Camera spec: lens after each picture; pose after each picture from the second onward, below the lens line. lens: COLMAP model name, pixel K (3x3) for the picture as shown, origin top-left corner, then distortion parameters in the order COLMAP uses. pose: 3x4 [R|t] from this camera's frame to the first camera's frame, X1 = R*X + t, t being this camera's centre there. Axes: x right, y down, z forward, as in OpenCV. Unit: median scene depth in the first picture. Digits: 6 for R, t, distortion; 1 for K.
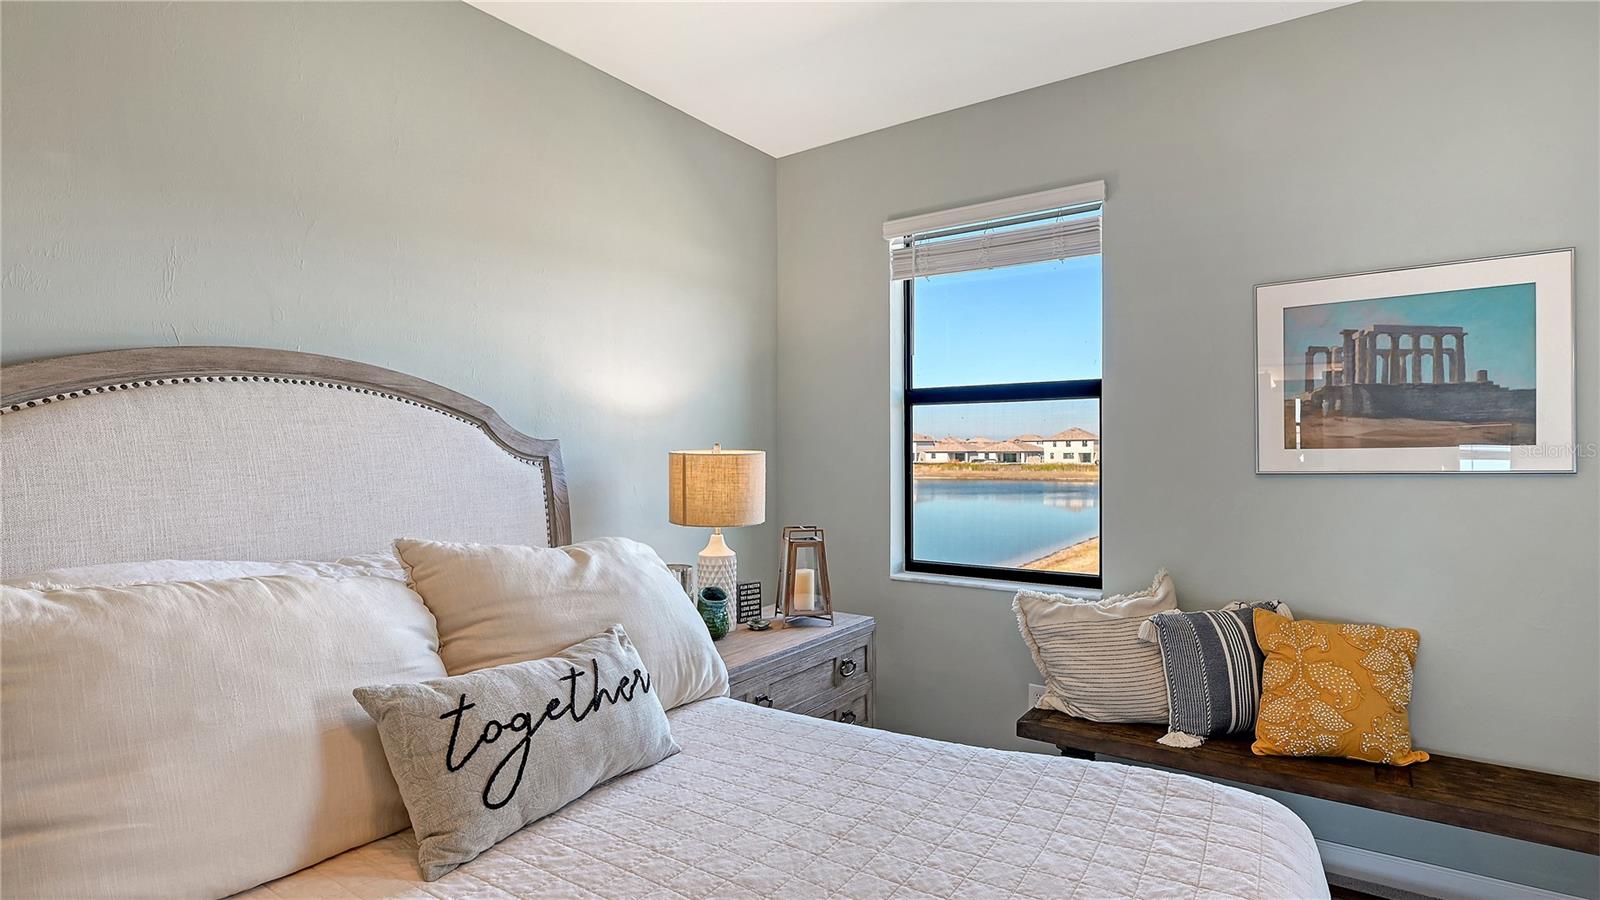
lens RADIAL K [[790.4, 0, 801.3], [0, 790.4, 456.3], [0, 0, 1]] dist [-0.003964, 0.003509]
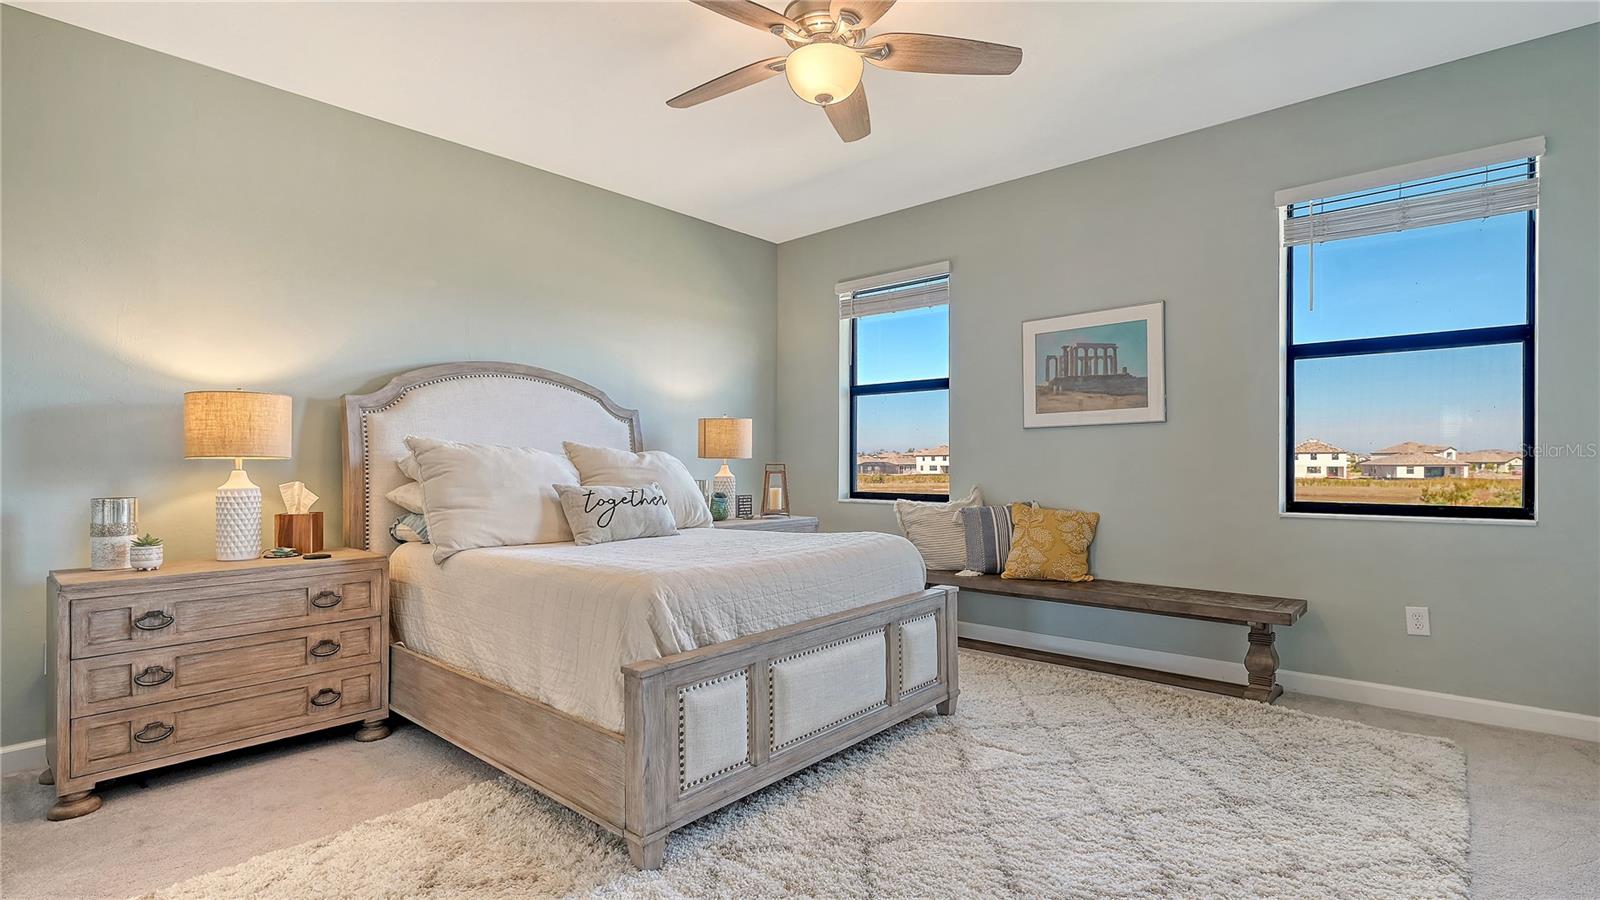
lens RADIAL K [[743.6, 0, 794.5], [0, 743.6, 451.3], [0, 0, 1]] dist [0.011605, 0.000075]
pose [[0.991678, 0.003886, -0.128682, 0.323285], [-0.006790, 0.999732, -0.022138, 0.126323], [0.128562, 0.022827, 0.991439, -0.788205]]
